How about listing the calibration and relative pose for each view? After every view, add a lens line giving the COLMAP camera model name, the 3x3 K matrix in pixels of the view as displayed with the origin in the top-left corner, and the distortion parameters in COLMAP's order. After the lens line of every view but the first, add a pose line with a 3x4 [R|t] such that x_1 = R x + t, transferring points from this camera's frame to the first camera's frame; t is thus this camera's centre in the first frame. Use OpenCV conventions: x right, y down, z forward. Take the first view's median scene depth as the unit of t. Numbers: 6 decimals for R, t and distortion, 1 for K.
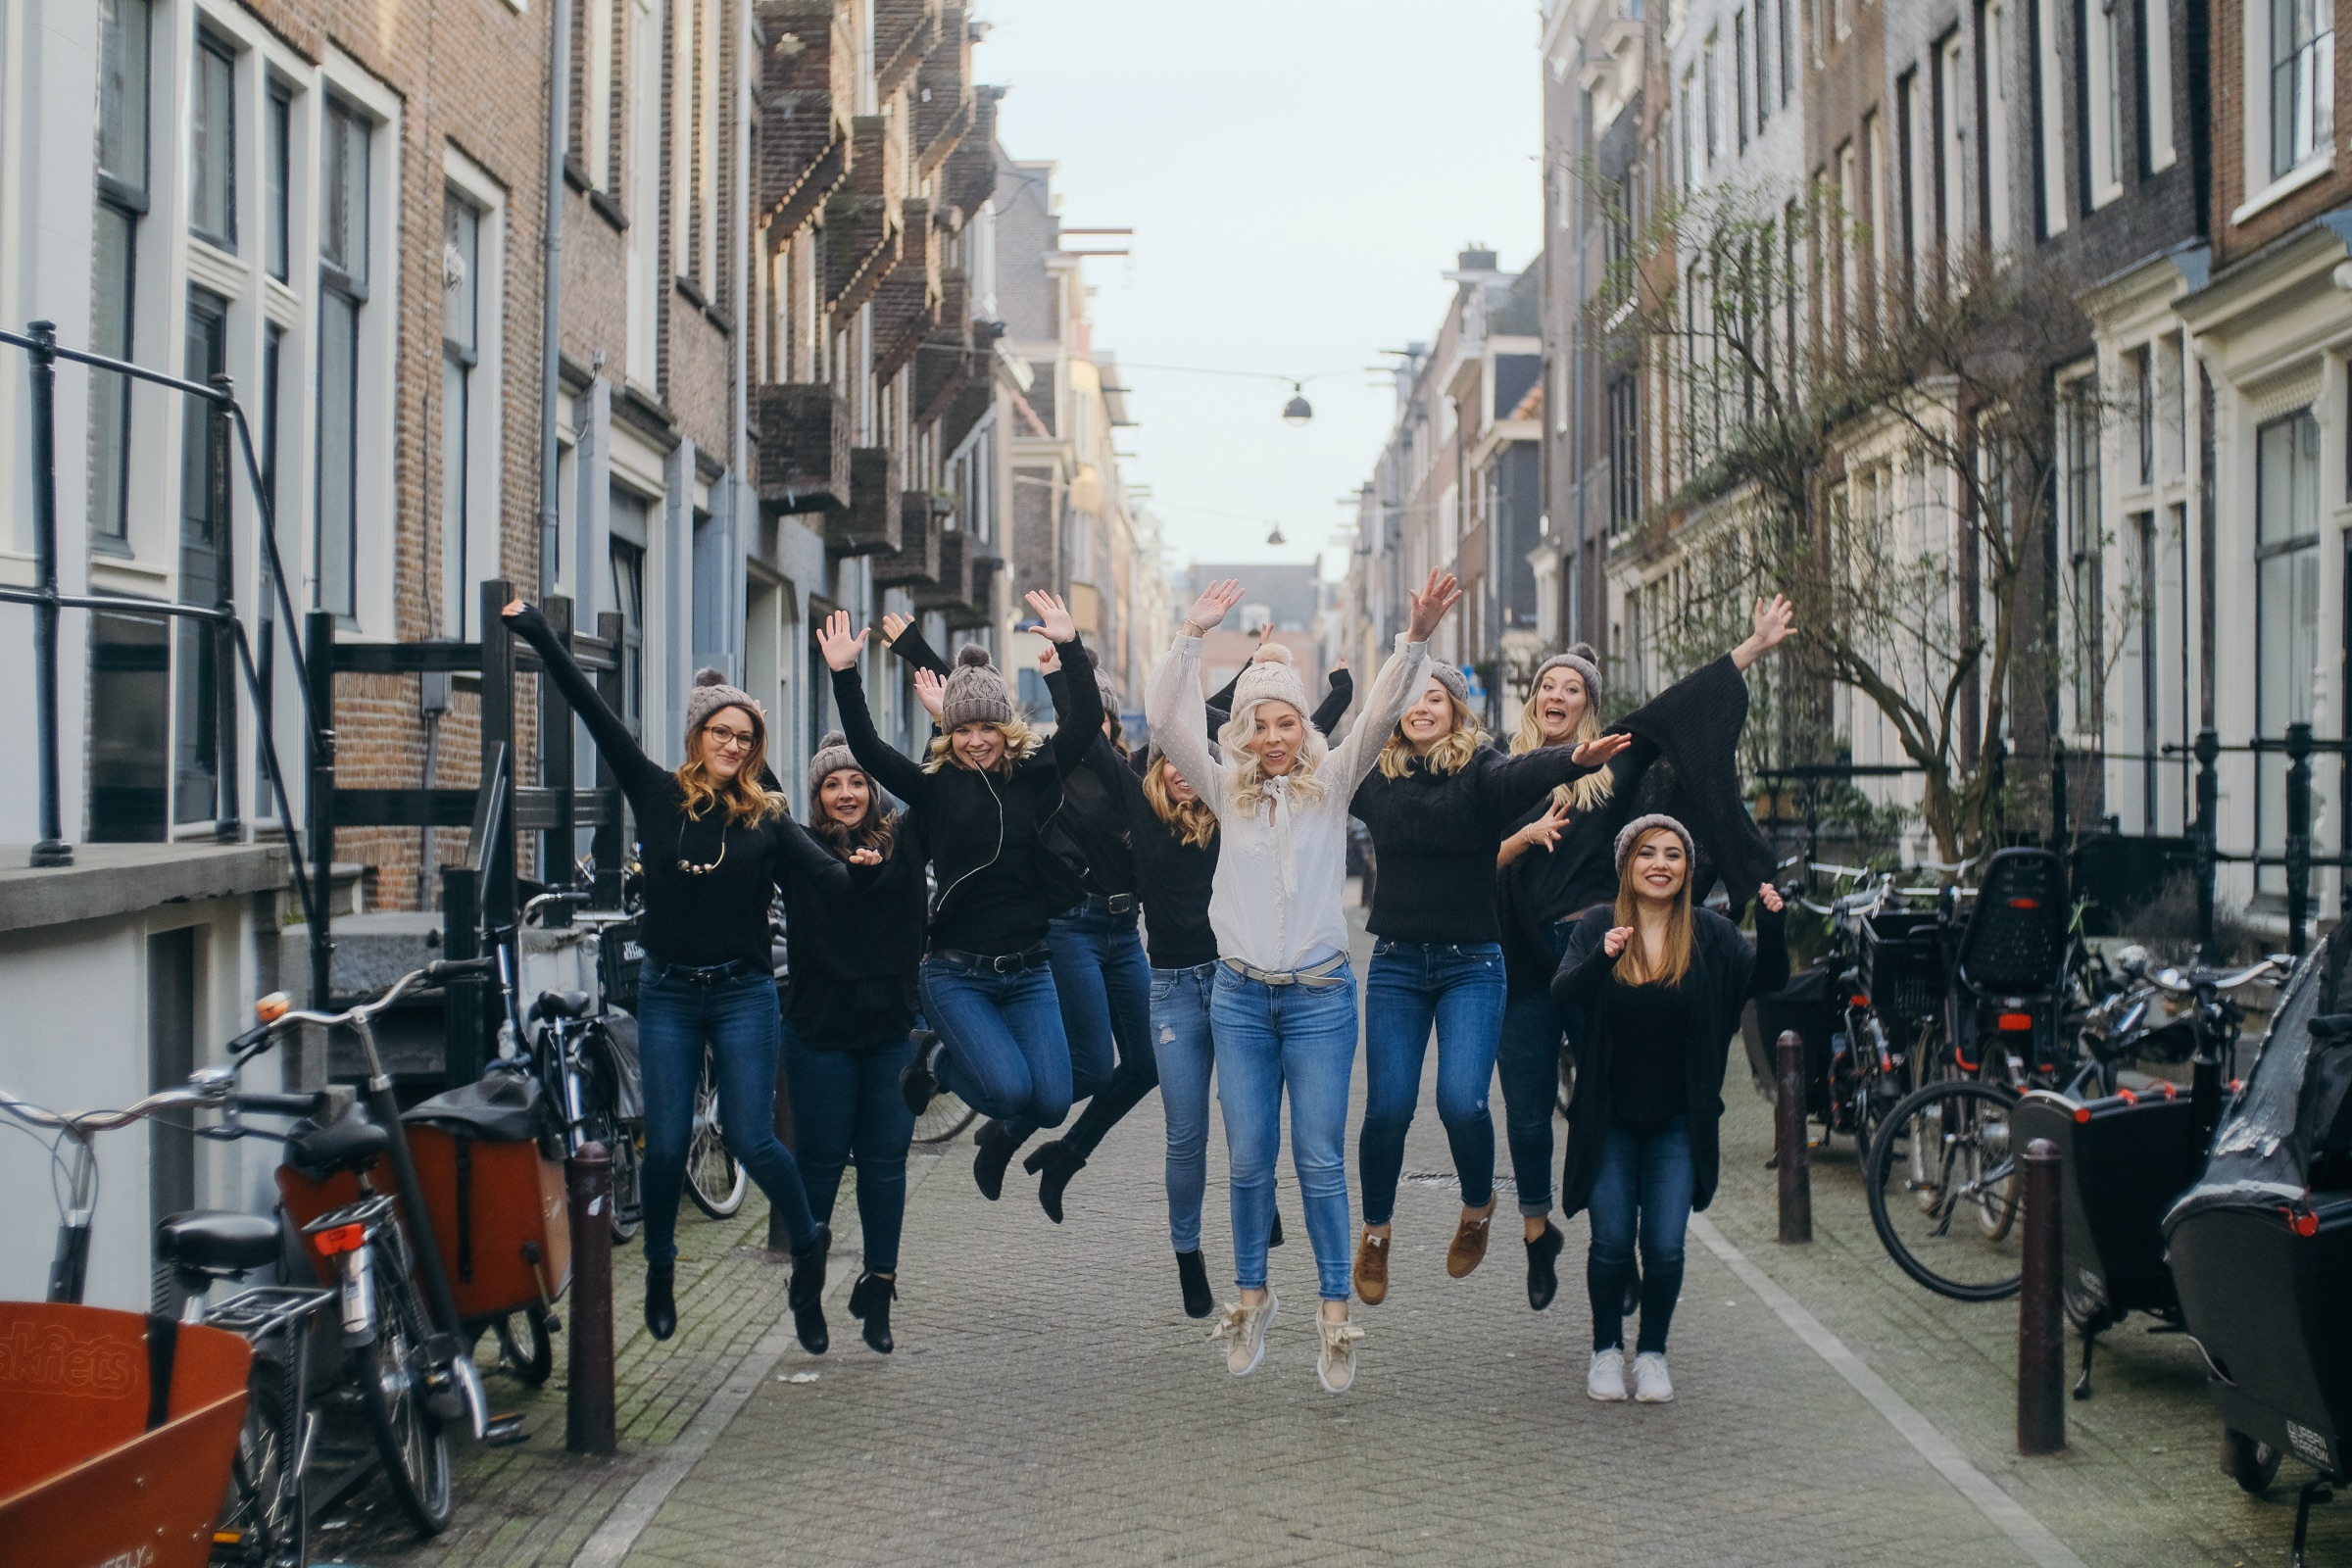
lens RADIAL K [[5721.9, 0, 1390.8], [0, 5721.9, 595.8], [0, 0, 1]] dist [-0.280648, 0.681925]
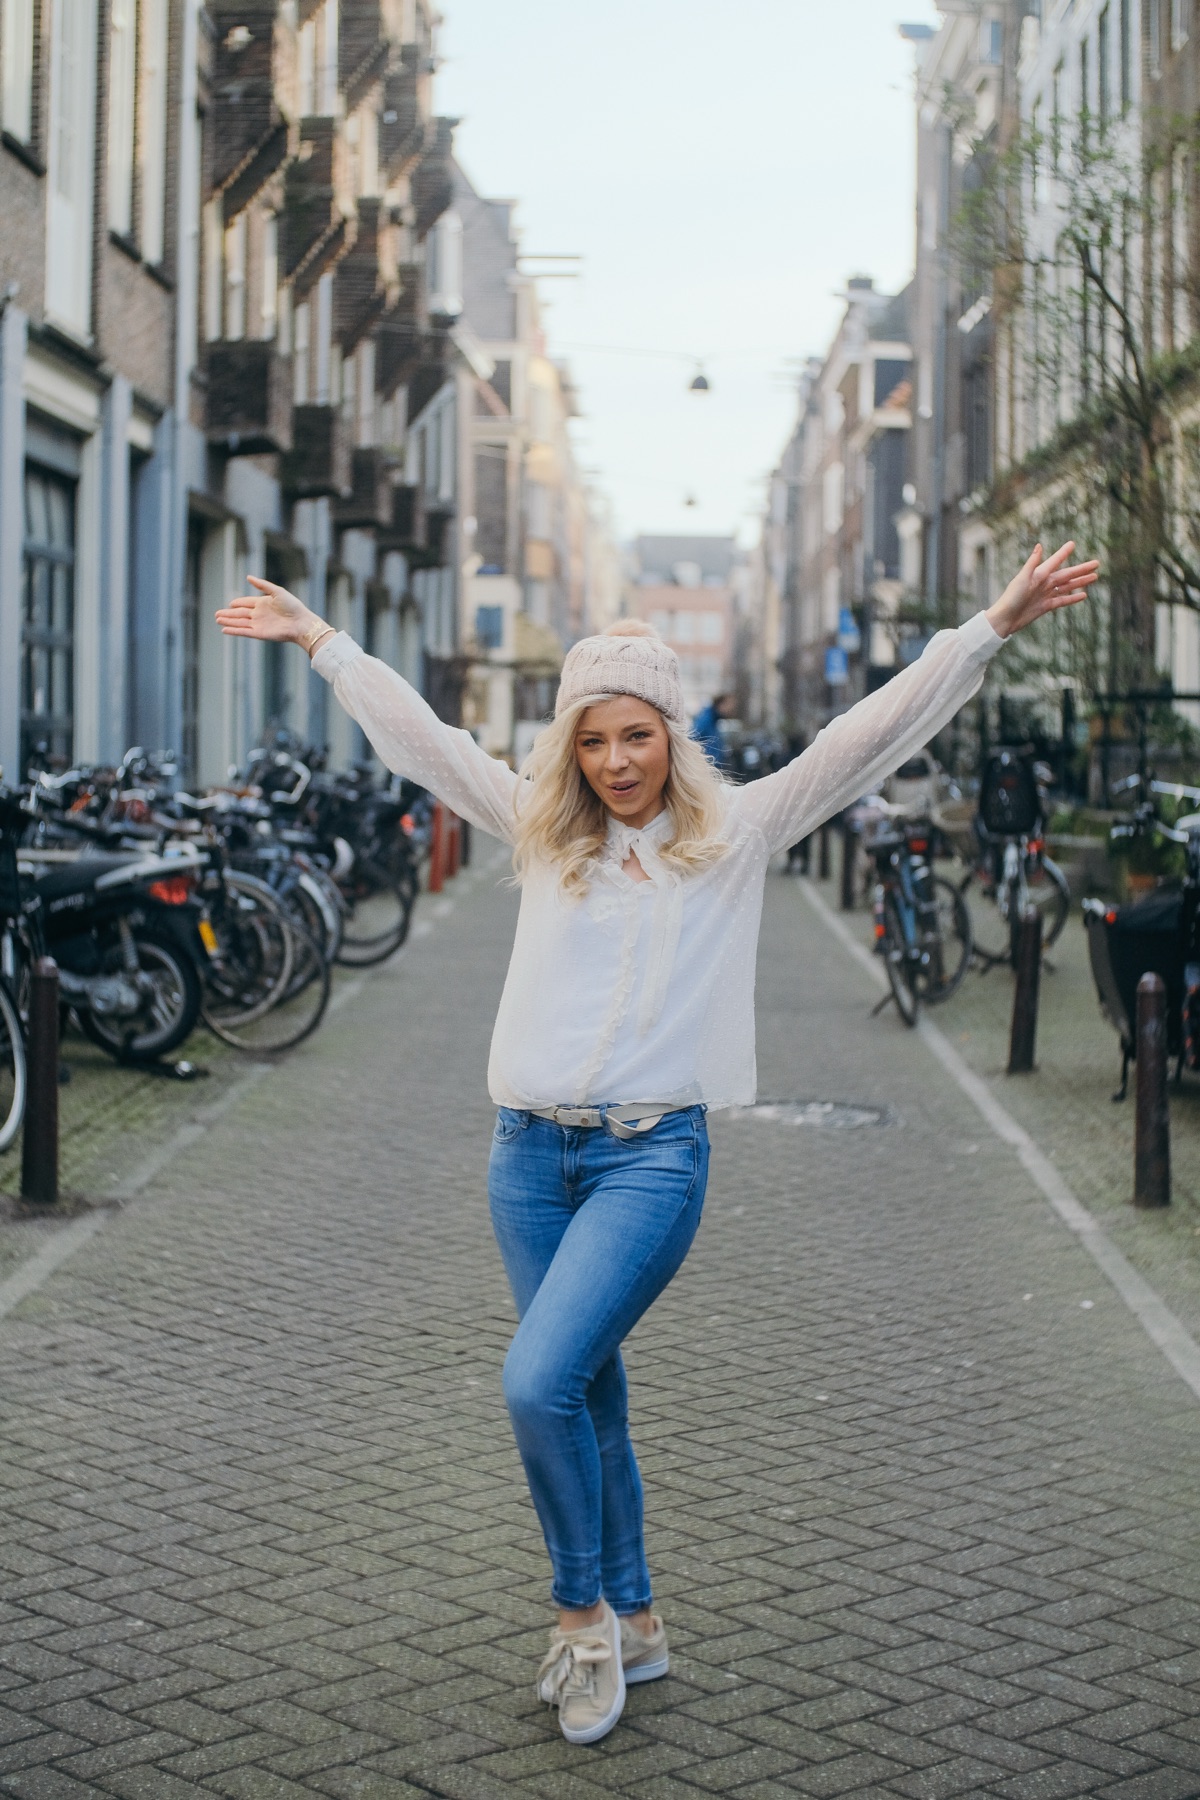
lens RADIAL K [[4304.9, 0, 599.9], [0, 4304.9, 1023.7], [0, 0, 1]] dist [-0.308537, 0.911759]
pose [[0.998866, 0.017816, -0.044145, 0.007881], [-0.013005, 0.994177, 0.106972, 0.007830], [0.045794, -0.106277, 0.993282, 0.201506]]
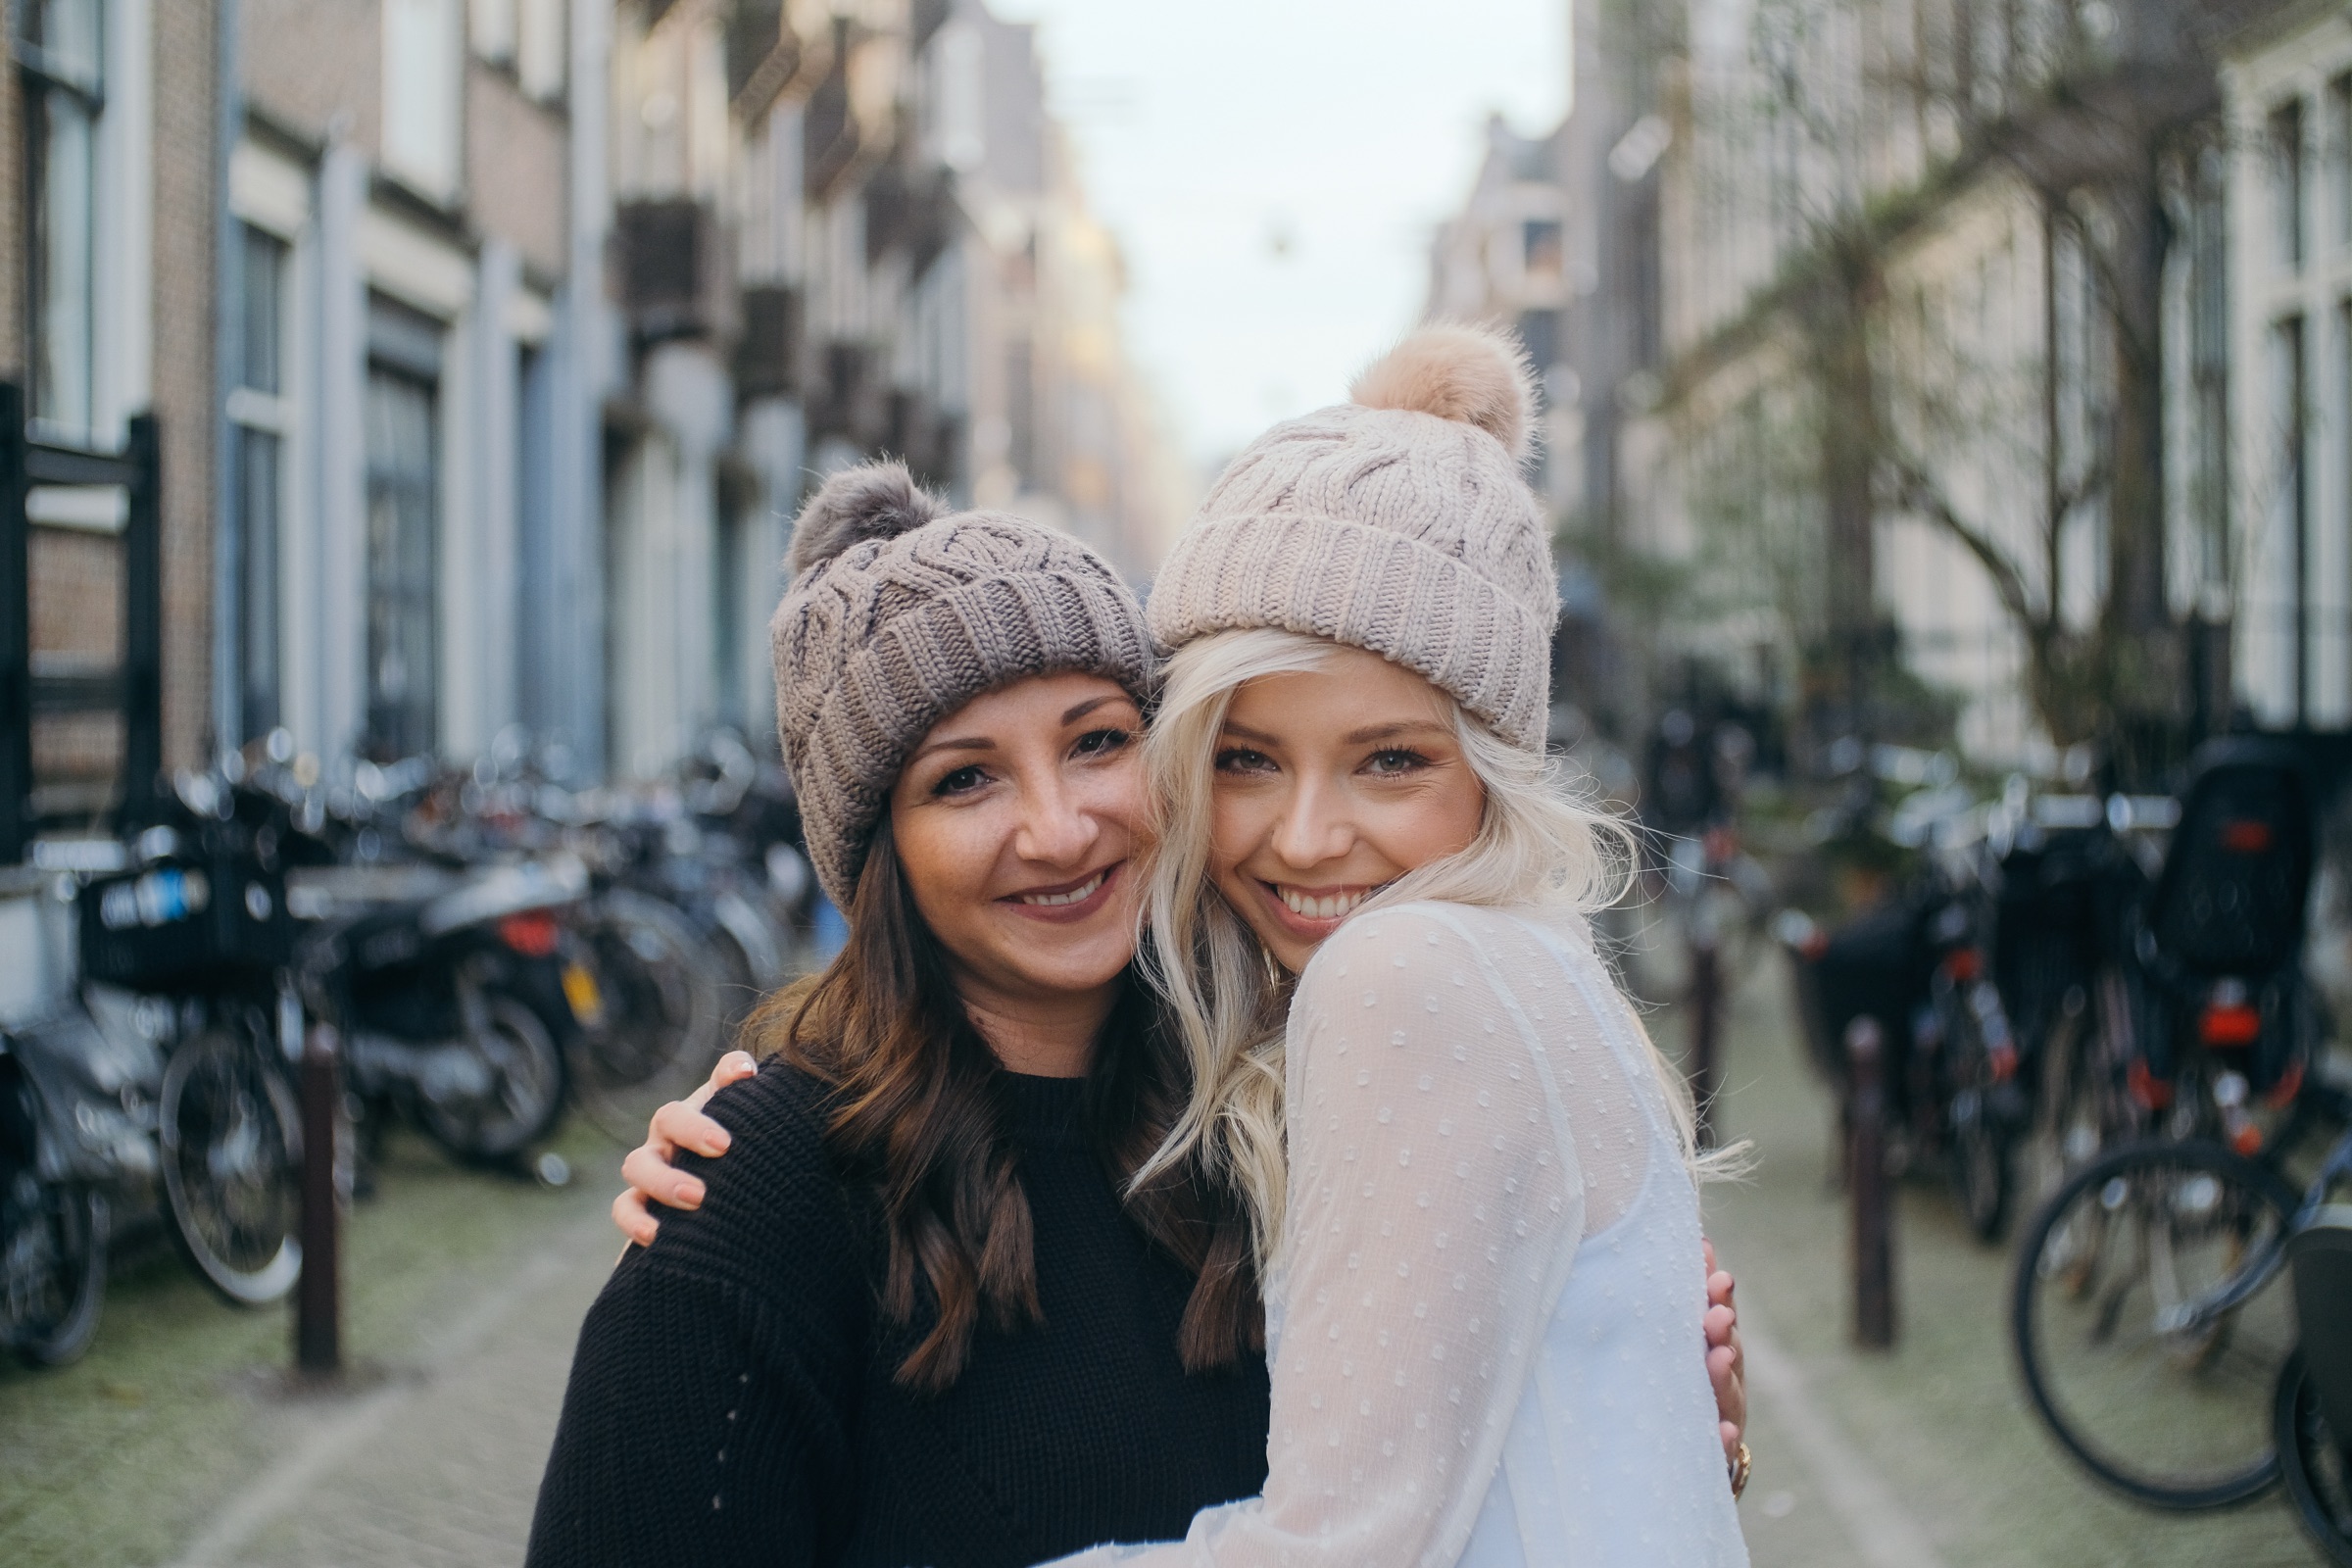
lens RADIAL K [[5506.0, 0, 1176.0], [0, 5506.0, 784.0], [0, 0, 1]] dist [-0.234018, 0.281871]
pose [[0.998922, -0.002419, -0.046358, 0.012852], [0.004942, 0.998507, 0.054396, 0.008989], [0.046157, -0.054567, 0.997443, 0.237162]]
